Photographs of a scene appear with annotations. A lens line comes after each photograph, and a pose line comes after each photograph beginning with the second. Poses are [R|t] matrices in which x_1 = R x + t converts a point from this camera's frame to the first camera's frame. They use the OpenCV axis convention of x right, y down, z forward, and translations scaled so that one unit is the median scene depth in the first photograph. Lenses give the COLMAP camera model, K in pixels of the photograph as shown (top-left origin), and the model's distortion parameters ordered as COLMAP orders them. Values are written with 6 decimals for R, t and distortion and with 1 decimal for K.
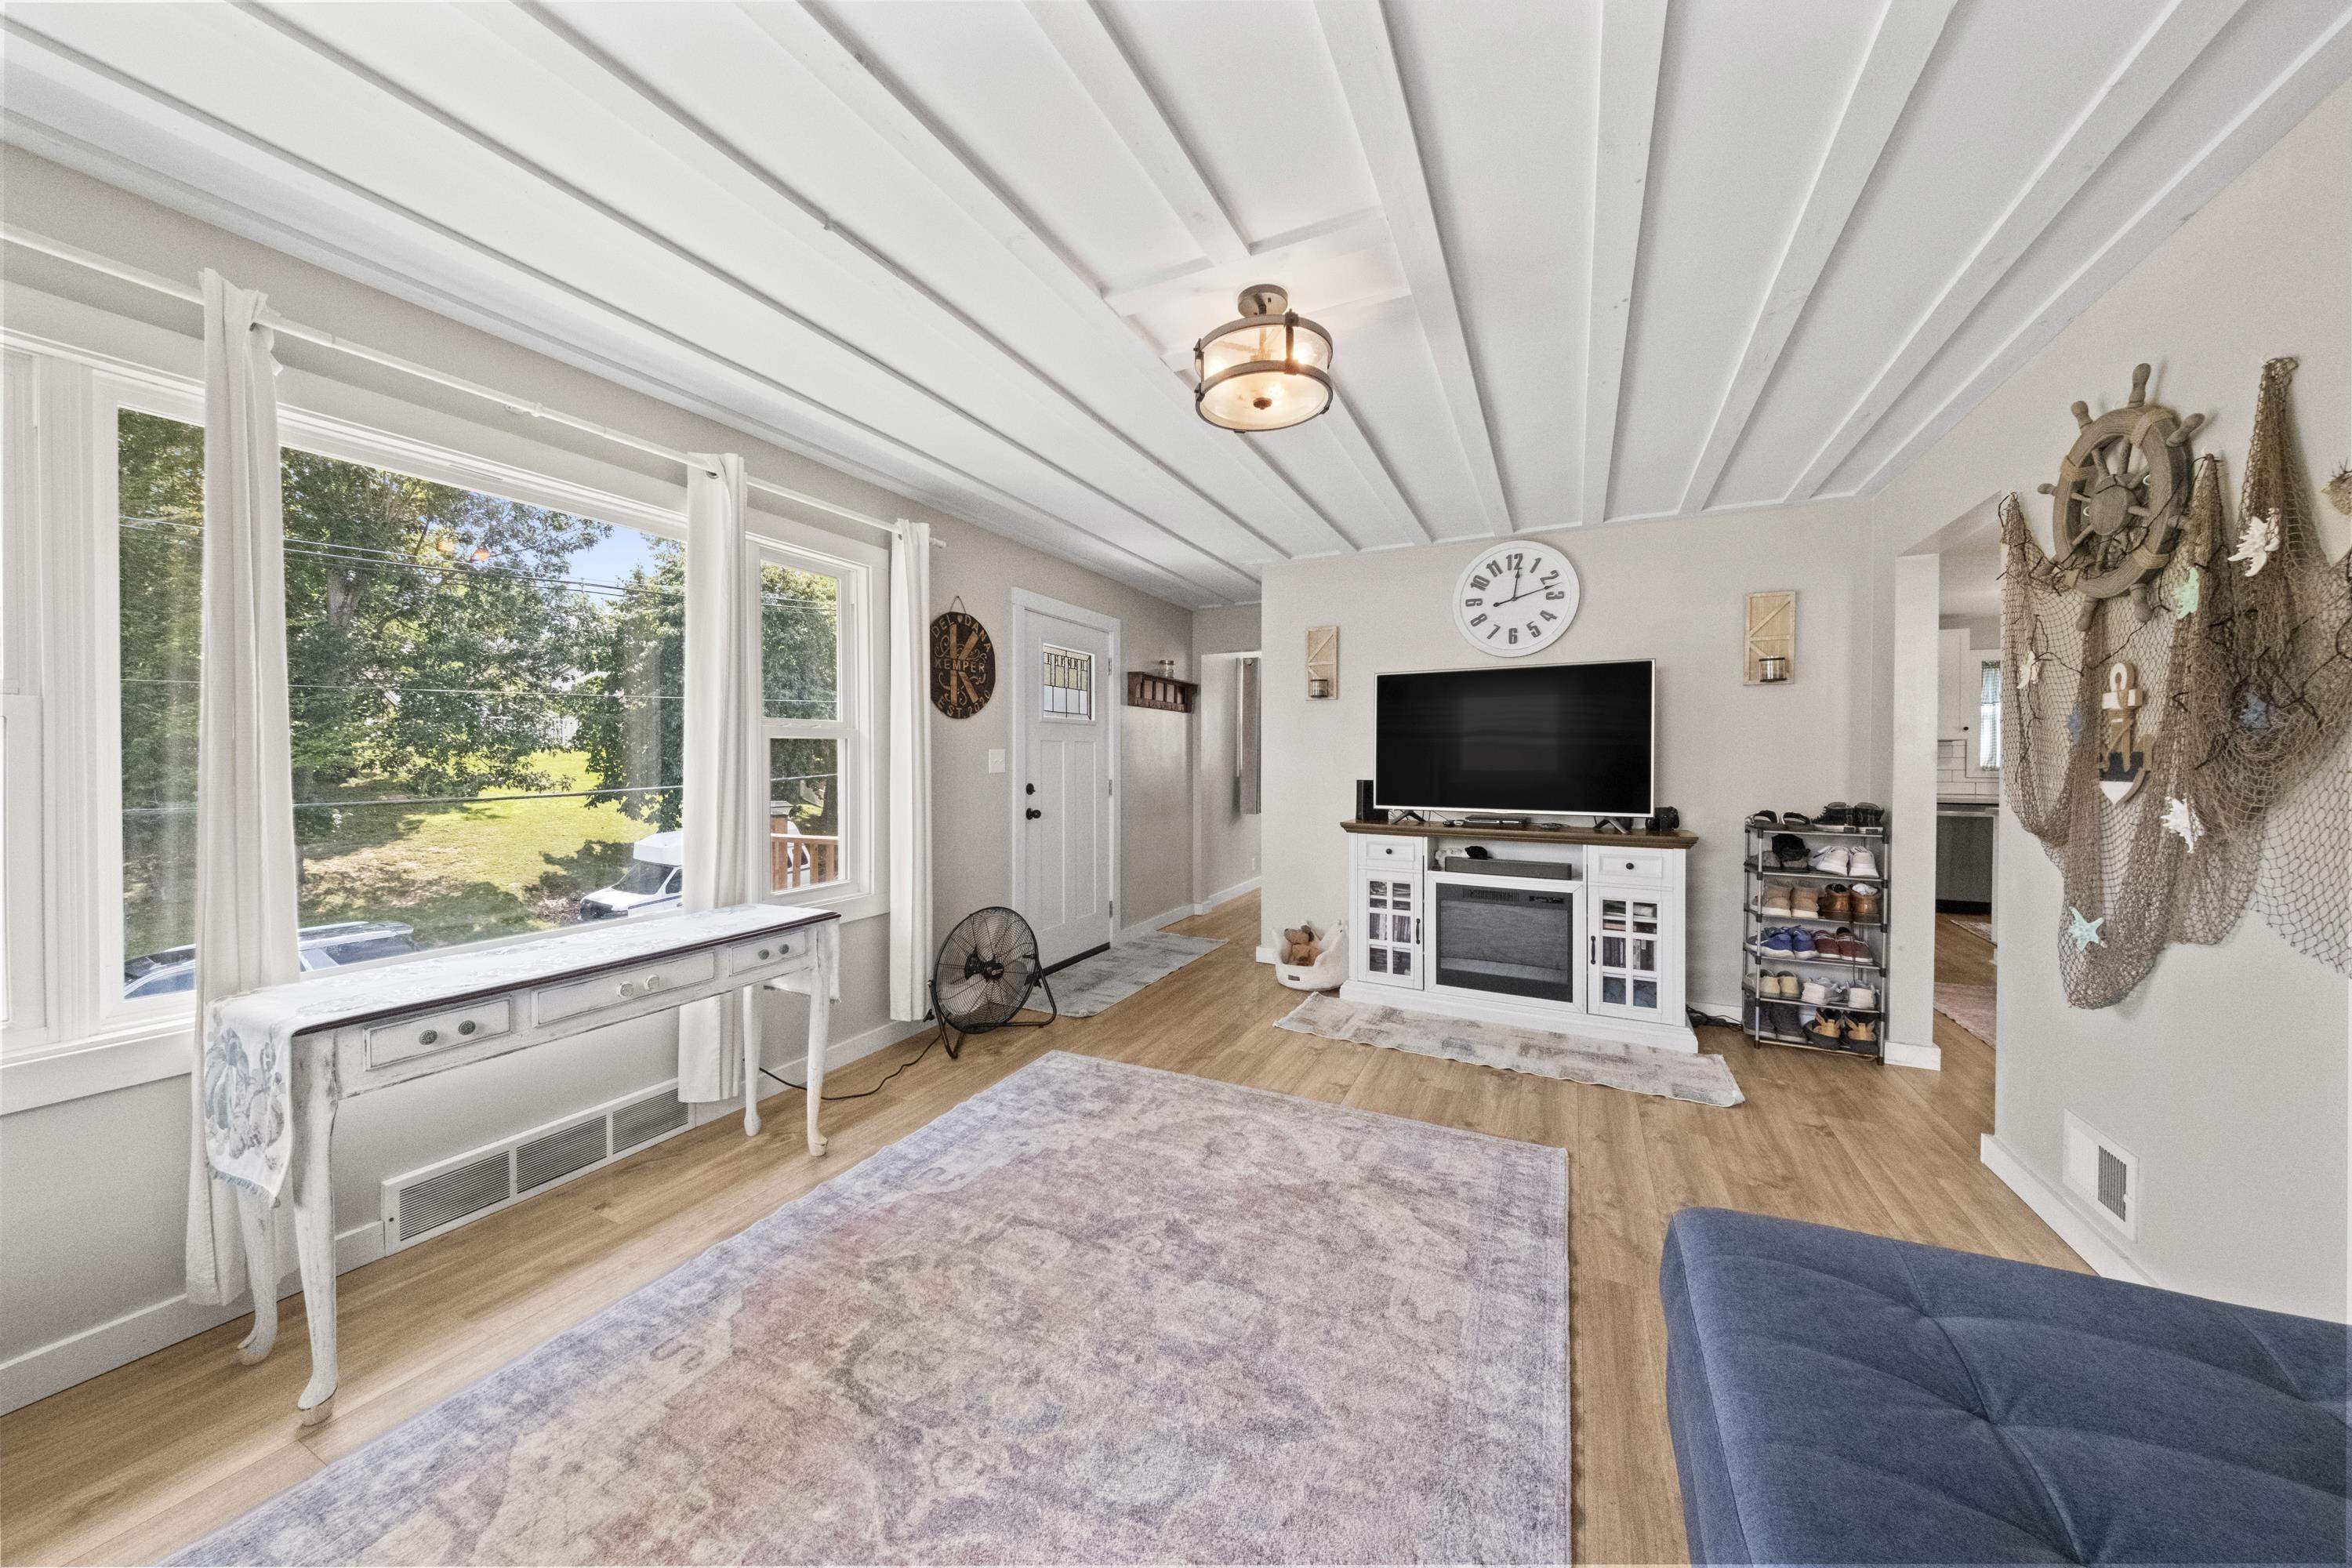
lens RADIAL K [[792.2, 0, 1170.0], [0, 792.2, 766.4], [0, 0, 1]] dist [0.032957, -0.014271]
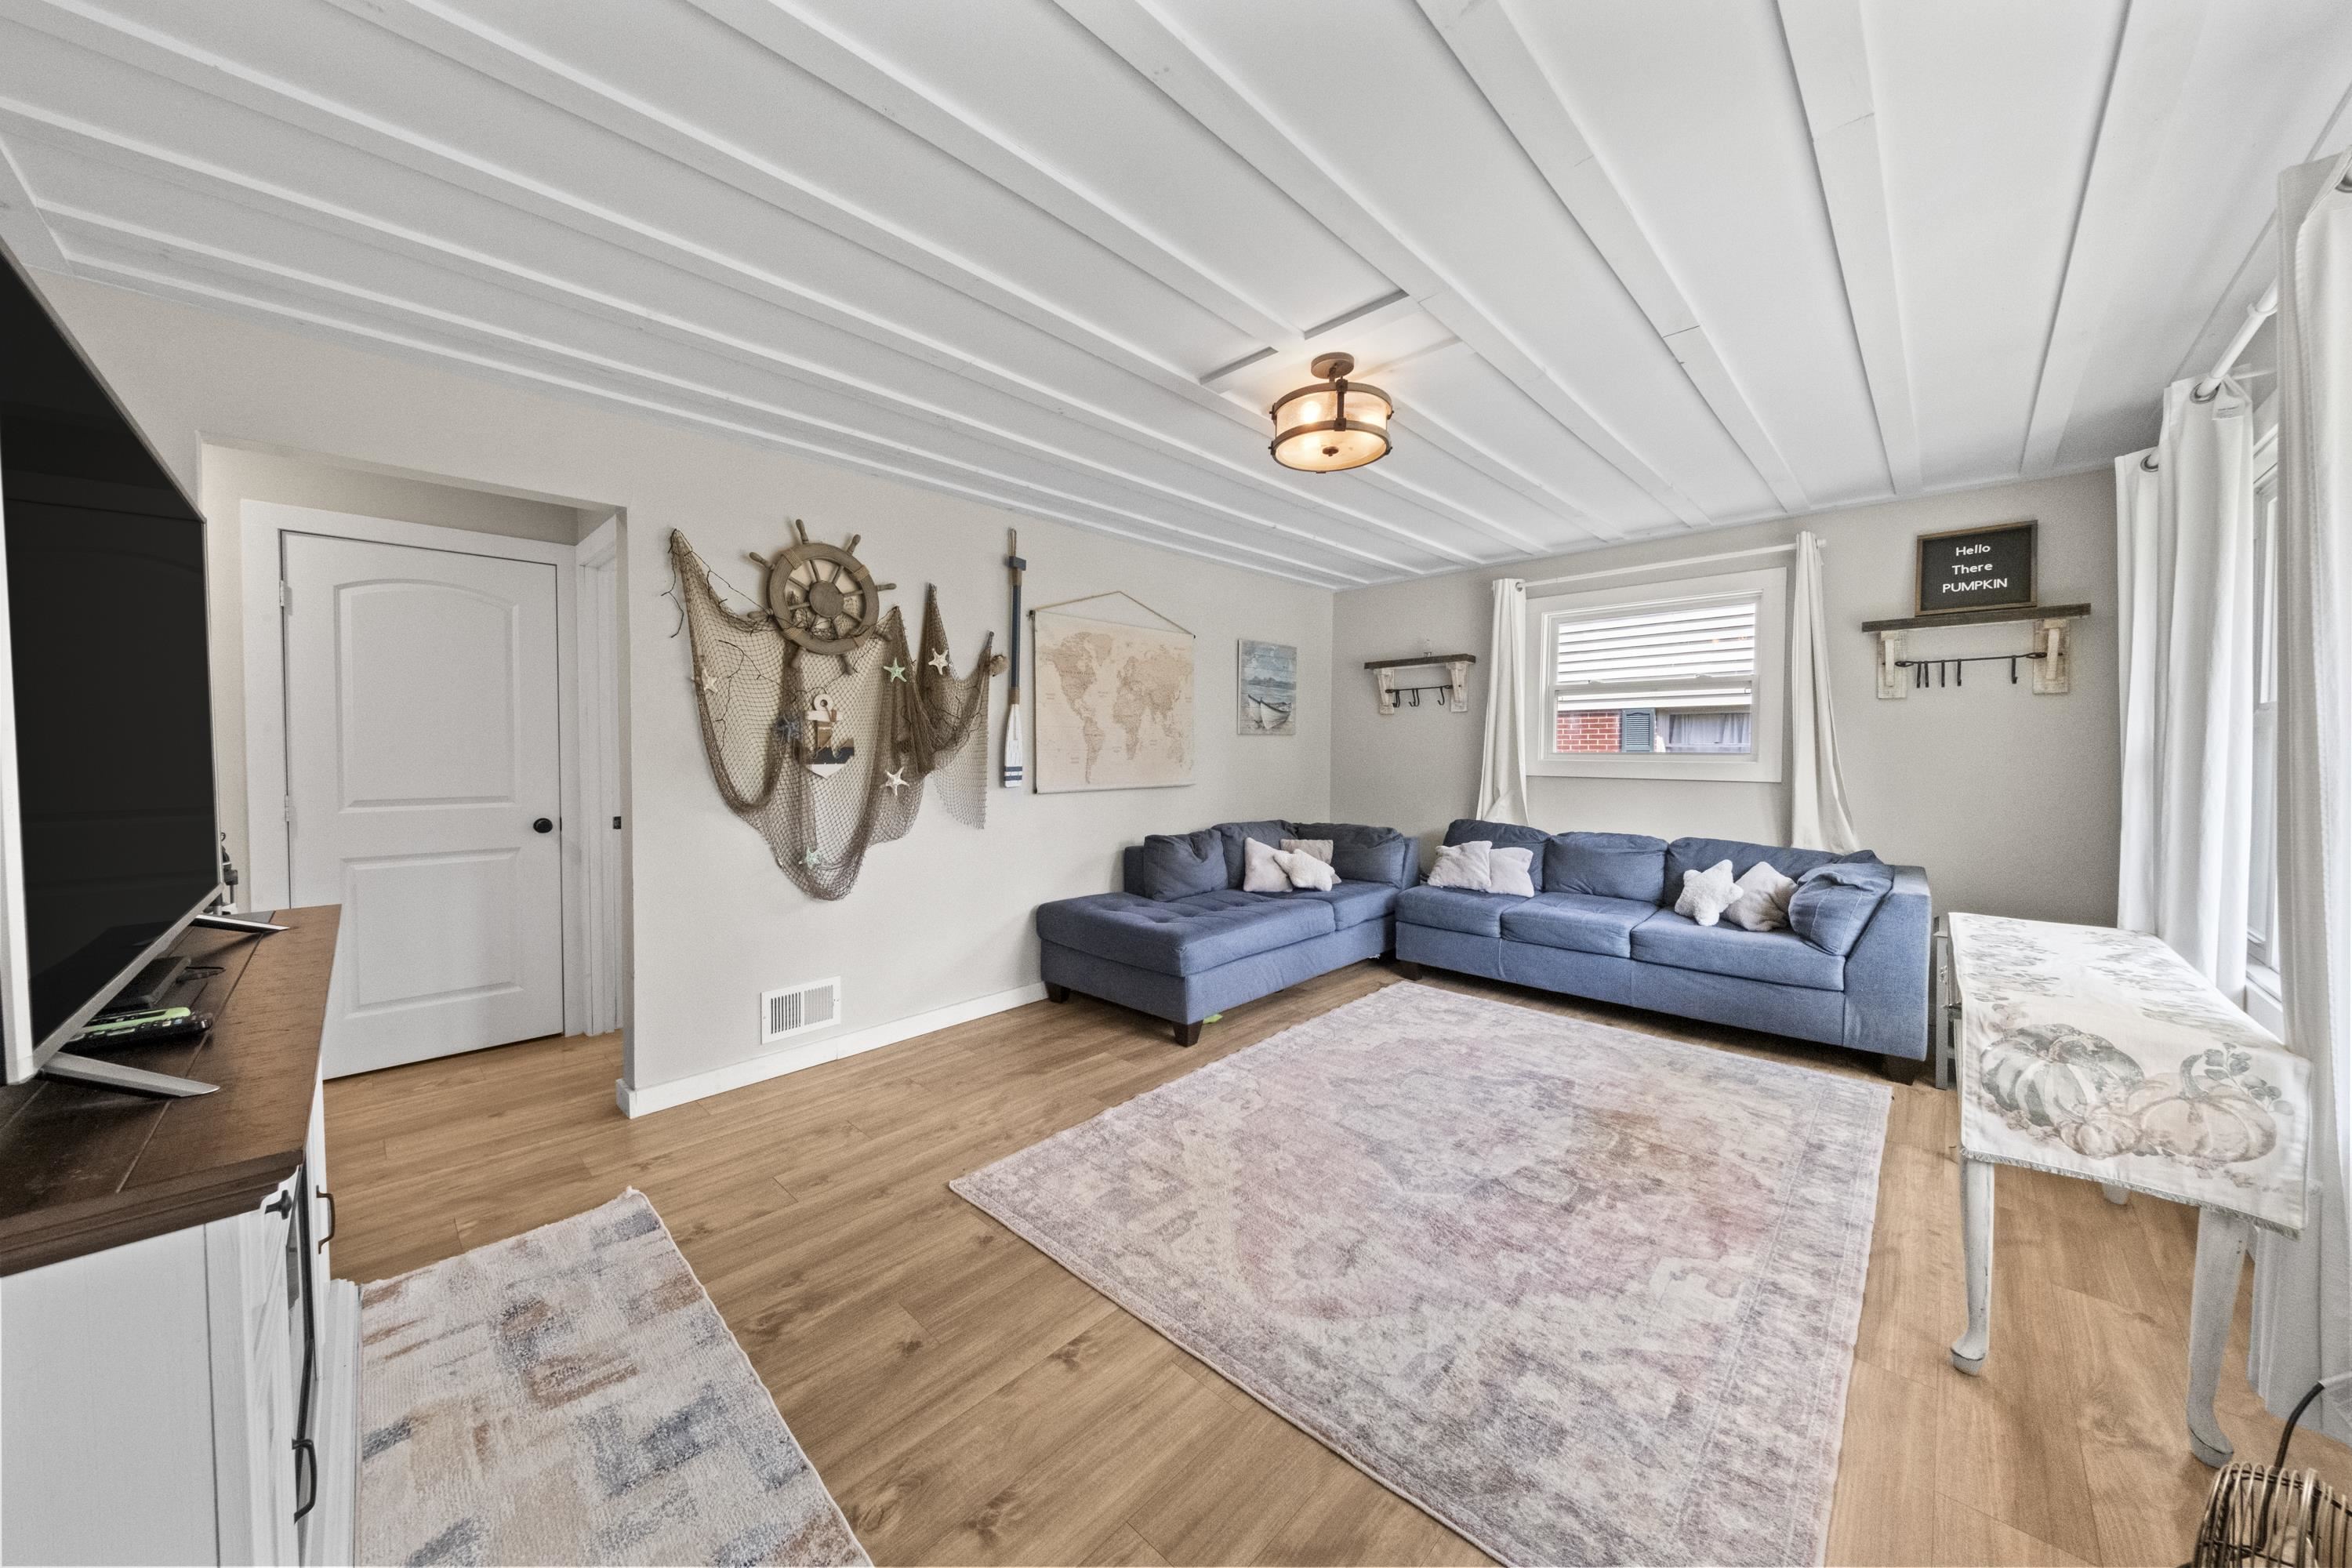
lens RADIAL K [[792.2, 0, 1170.0], [0, 792.2, 766.4], [0, 0, 1]] dist [0.032957, -0.014271]
pose [[-0.953441, -0.009091, 0.301441, -0.011893], [0.000386, 0.999508, 0.031366, -0.018184], [-0.301578, 0.030023, -0.952969, 1.442880]]
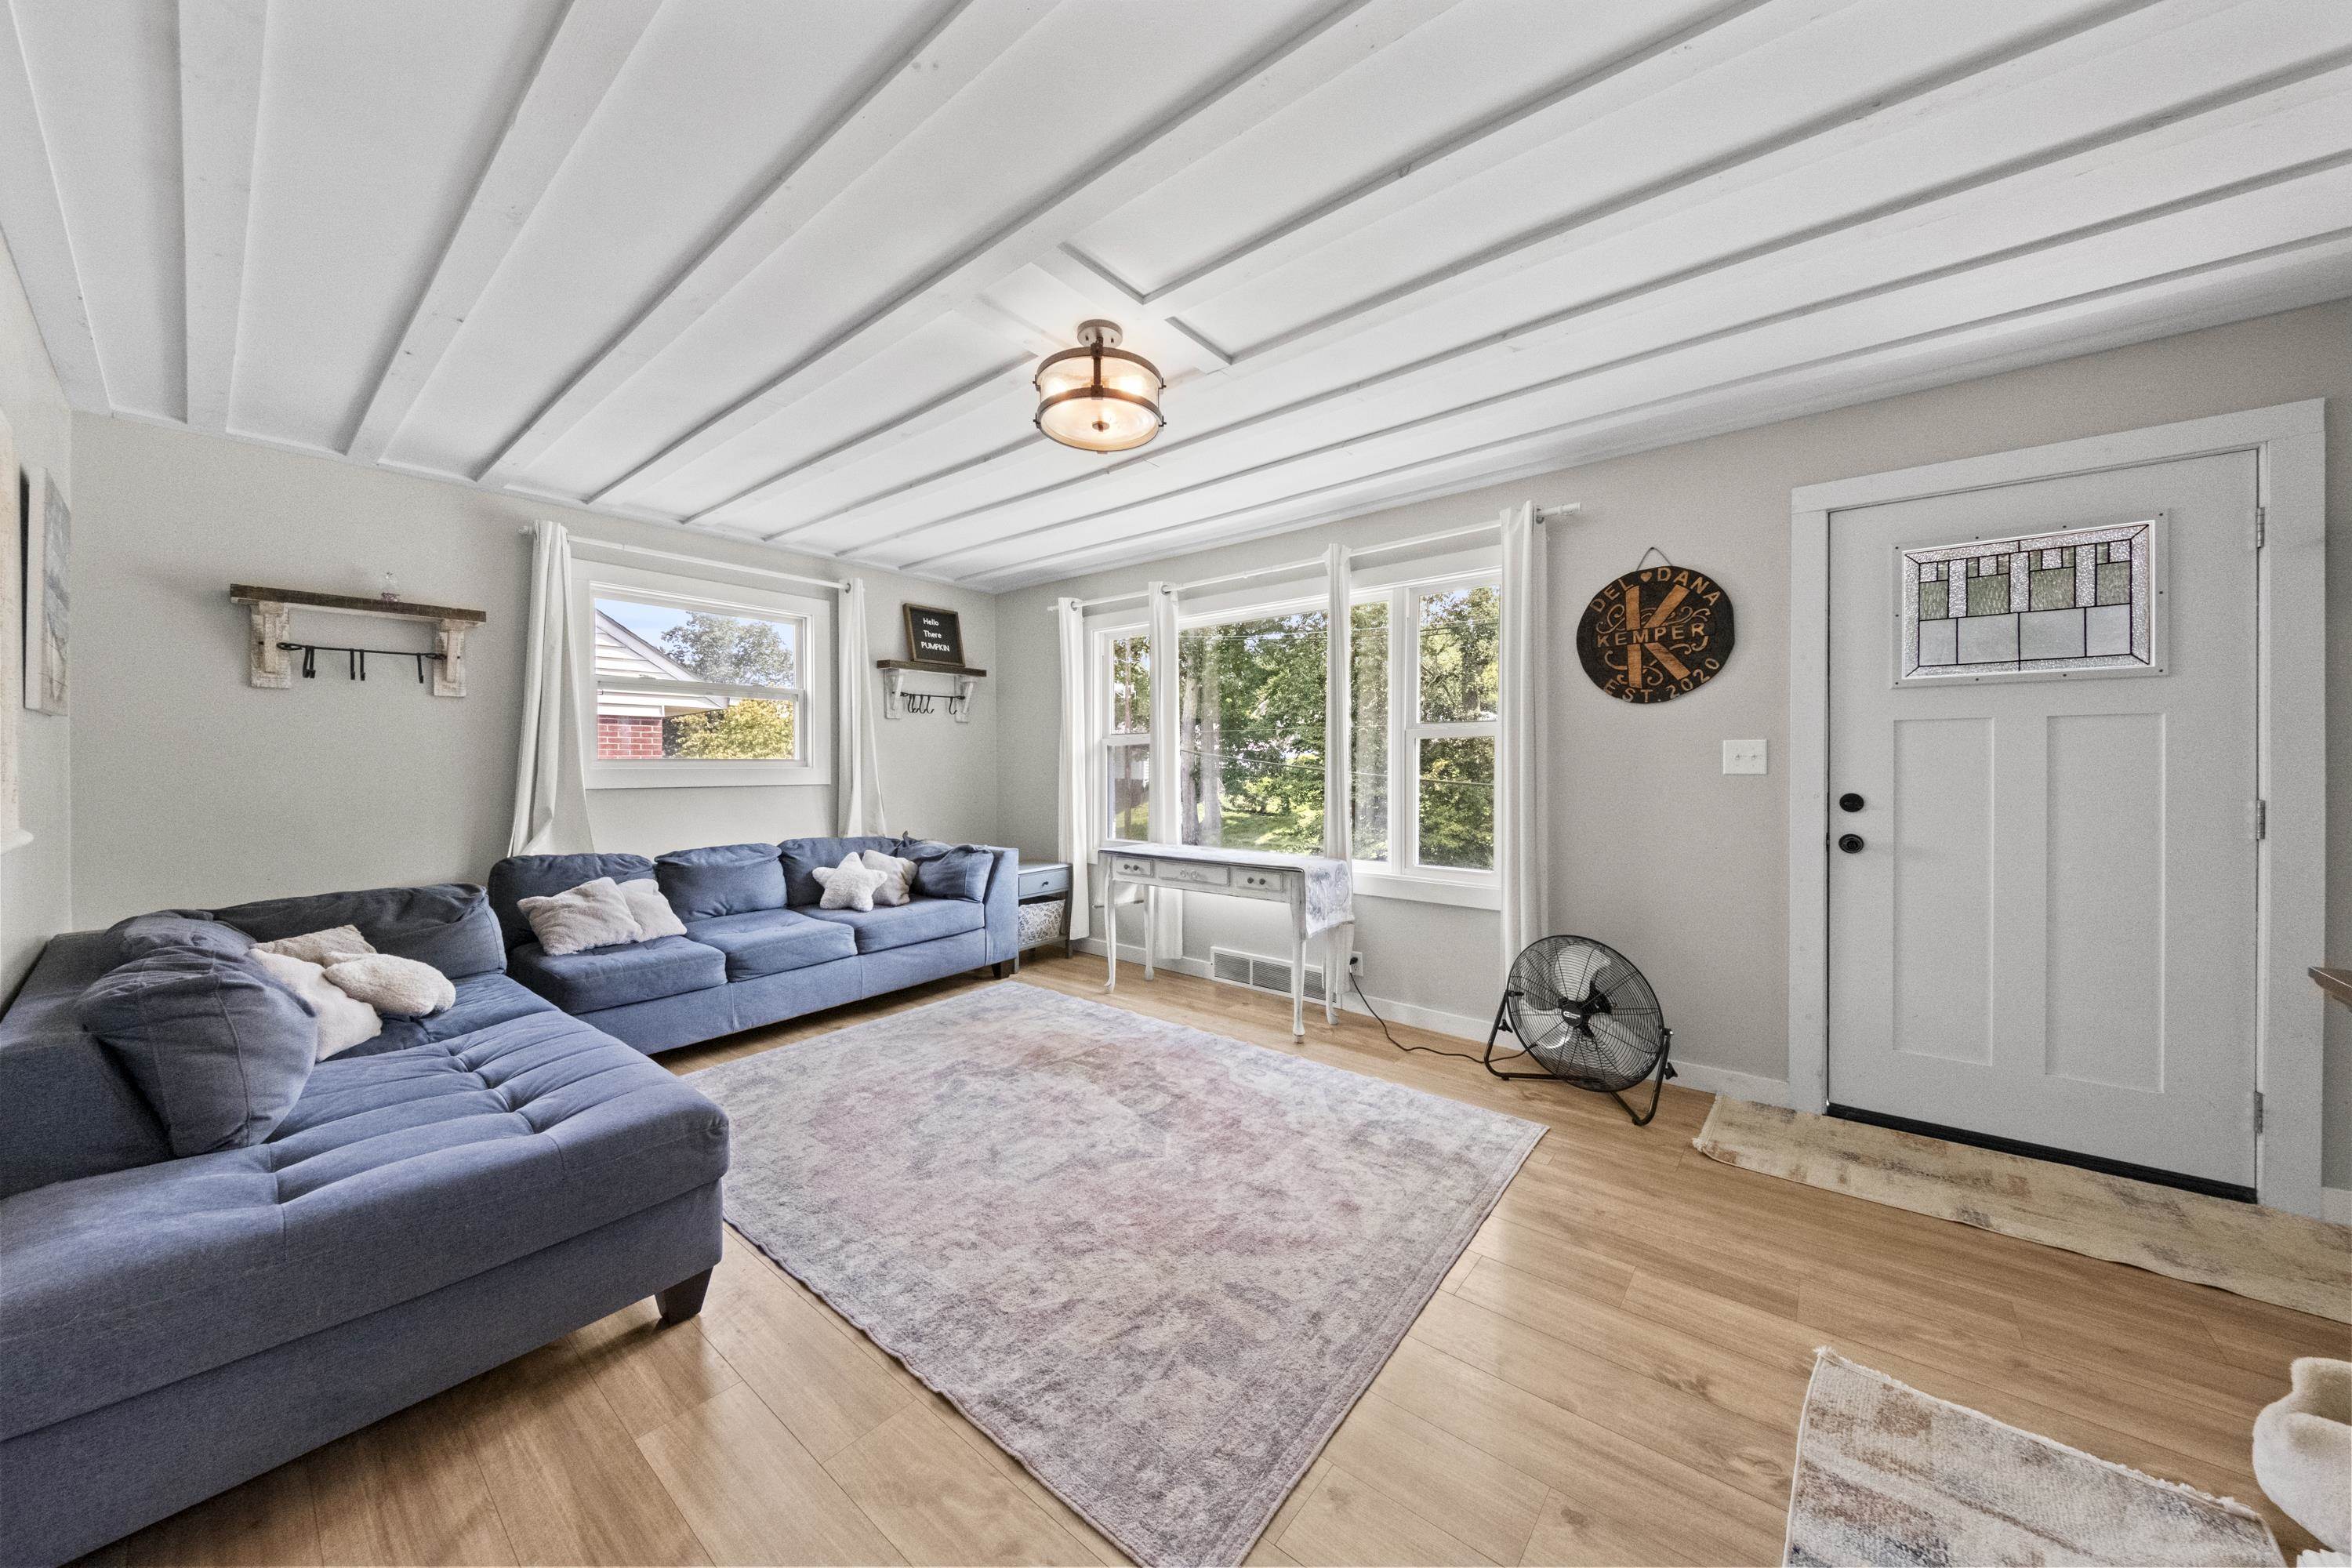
lens RADIAL K [[792.2, 0, 1170.0], [0, 792.2, 766.4], [0, 0, 1]] dist [0.032957, -0.014271]
pose [[-0.228788, 0.005861, -0.973459, 0.760681], [-0.006007, 0.999954, 0.007433, -0.000119], [0.973458, 0.007548, -0.228742, 0.881295]]
